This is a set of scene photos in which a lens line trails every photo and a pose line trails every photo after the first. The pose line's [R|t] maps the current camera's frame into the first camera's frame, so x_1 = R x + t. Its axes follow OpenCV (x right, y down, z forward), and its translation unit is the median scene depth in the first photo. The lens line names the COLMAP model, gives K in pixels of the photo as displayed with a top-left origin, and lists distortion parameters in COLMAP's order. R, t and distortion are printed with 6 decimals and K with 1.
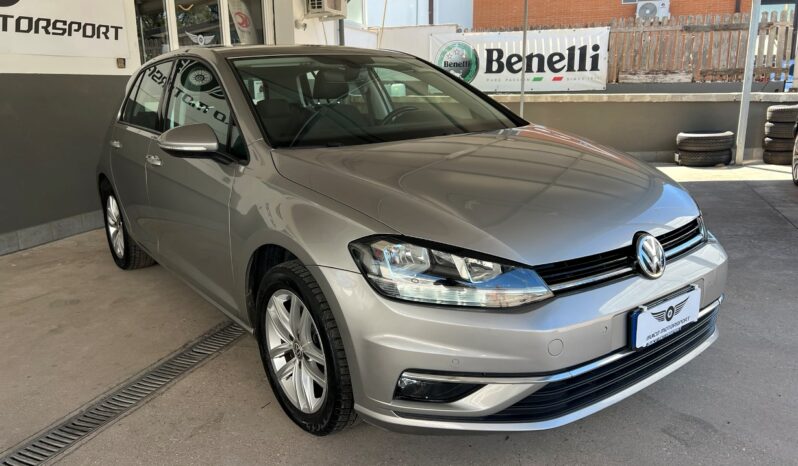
lens RADIAL K [[597.7, 0, 401.8], [0, 597.7, 233.8], [0, 0, 1]] dist [0.015919, -0.037668]
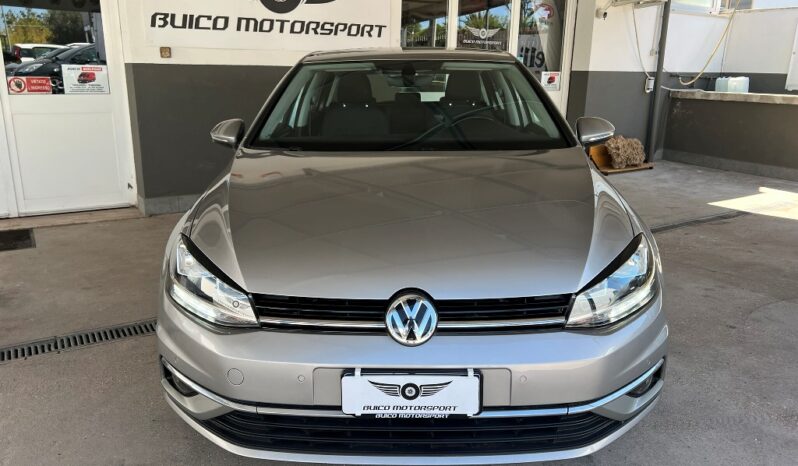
lens RADIAL K [[597.7, 0, 399.6], [0, 597.7, 233.4], [0, 0, 1]] dist [0.015919, -0.037668]
pose [[0.786626, 0.183377, -0.589569, 0.339503], [-0.168150, 0.982410, 0.081213, -0.057427], [0.594092, 0.035252, 0.803625, 0.117820]]
